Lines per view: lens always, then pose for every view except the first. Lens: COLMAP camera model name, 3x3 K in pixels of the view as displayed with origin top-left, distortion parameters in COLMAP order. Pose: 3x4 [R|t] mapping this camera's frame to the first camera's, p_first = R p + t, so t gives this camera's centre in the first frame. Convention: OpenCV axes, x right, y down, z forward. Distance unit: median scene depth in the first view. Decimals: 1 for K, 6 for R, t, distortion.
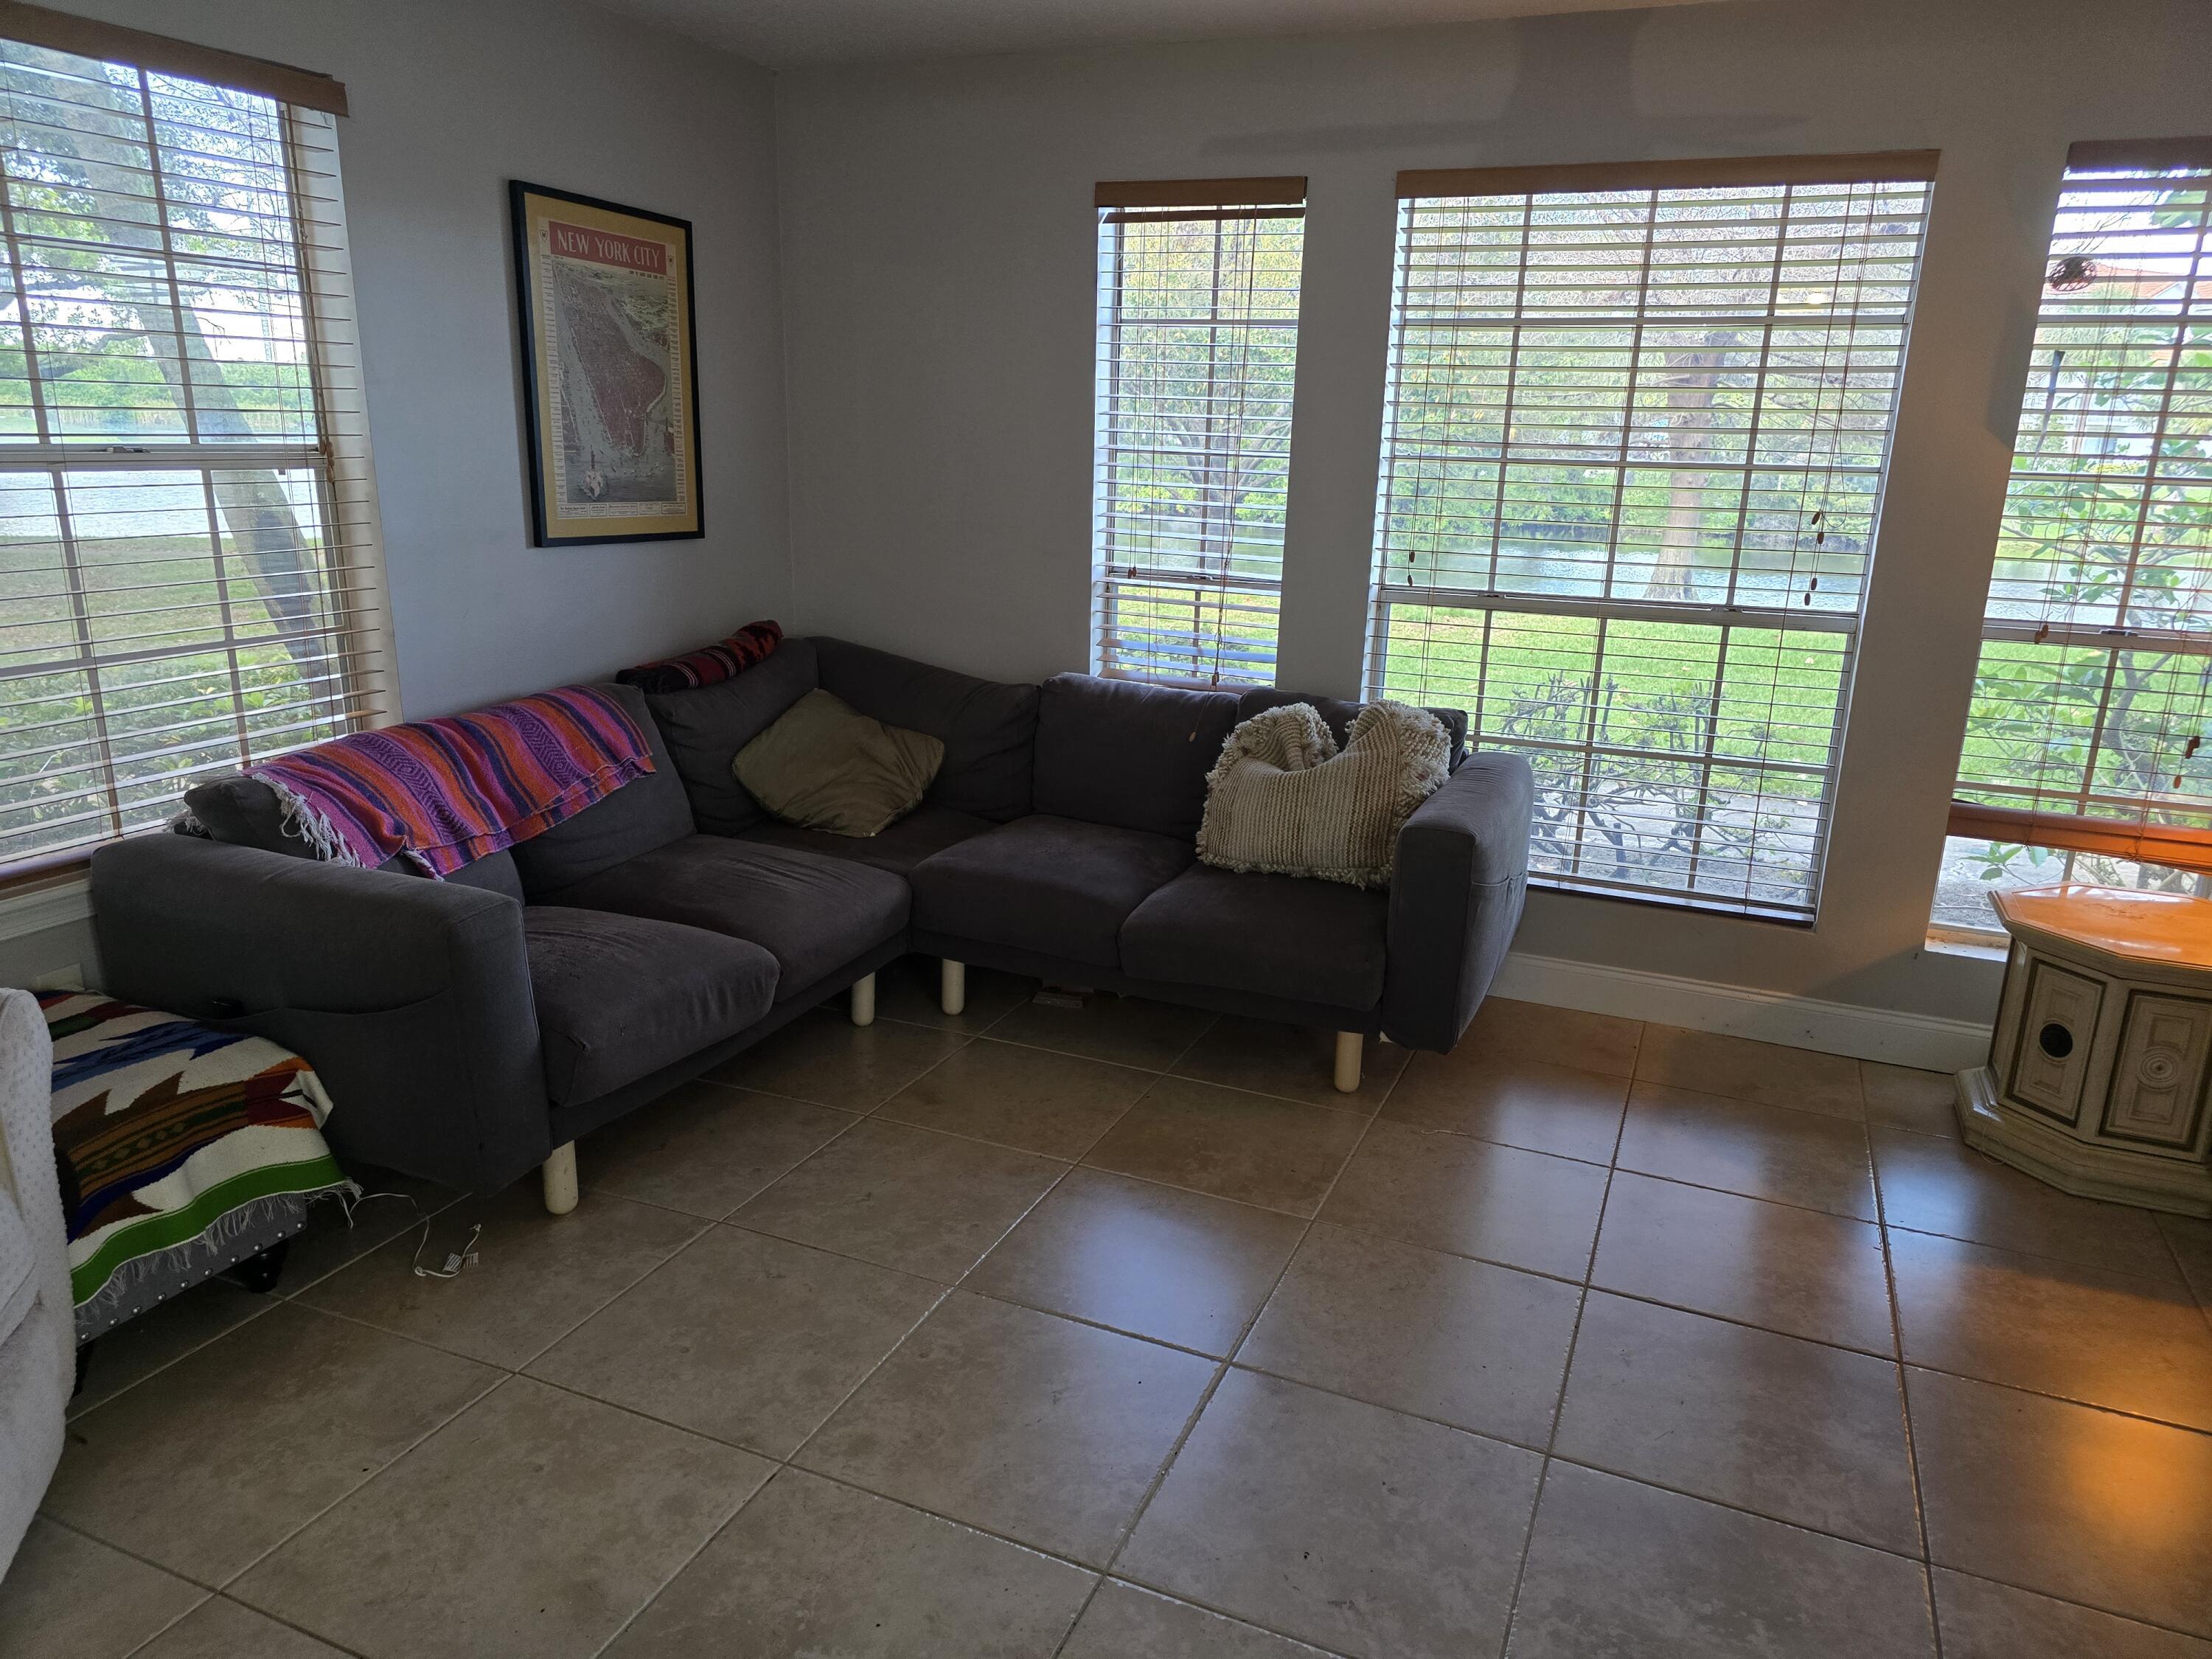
lens RADIAL K [[1506.6, 0, 1108.5], [0, 1506.6, 887.7], [0, 0, 1]] dist [0.042797, -0.042350]
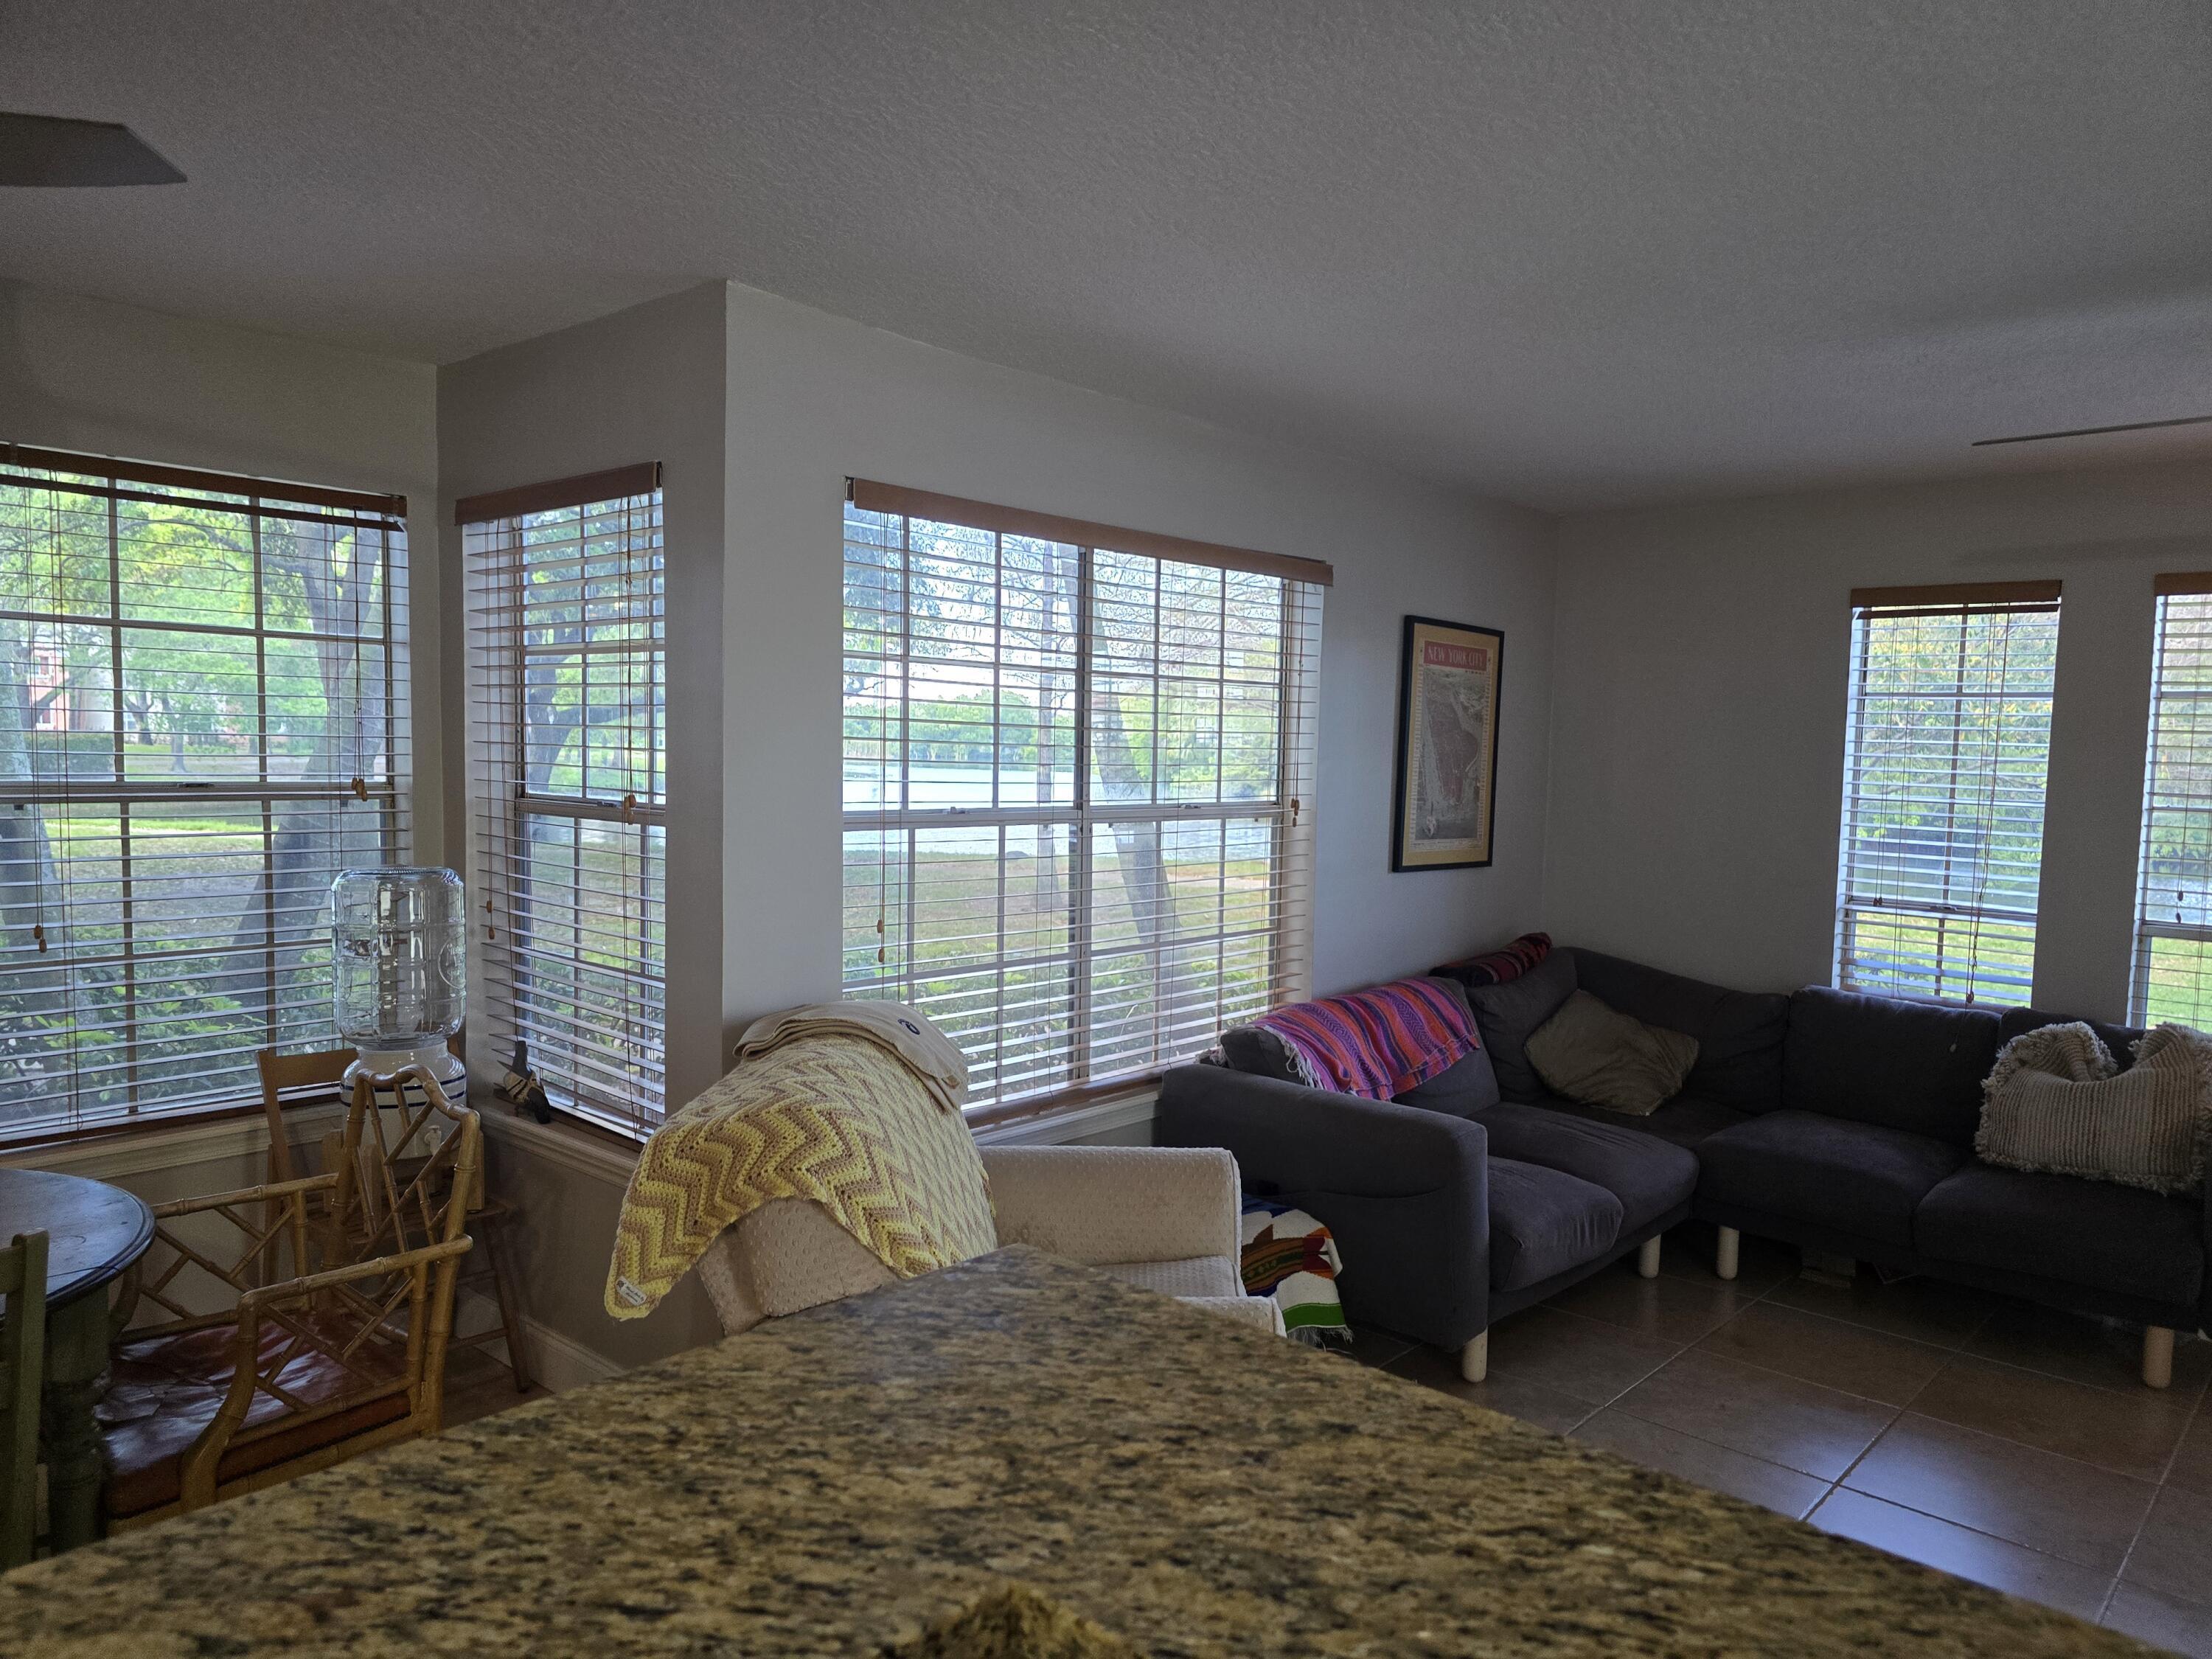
lens RADIAL K [[1506.6, 0, 1100.6], [0, 1506.6, 849.0], [0, 0, 1]] dist [0.042797, -0.042350]
pose [[0.942432, 0.016368, -0.333997, -0.175885], [-0.092447, 0.972627, -0.213190, 0.058027], [0.321365, 0.231794, 0.918148, -0.285532]]
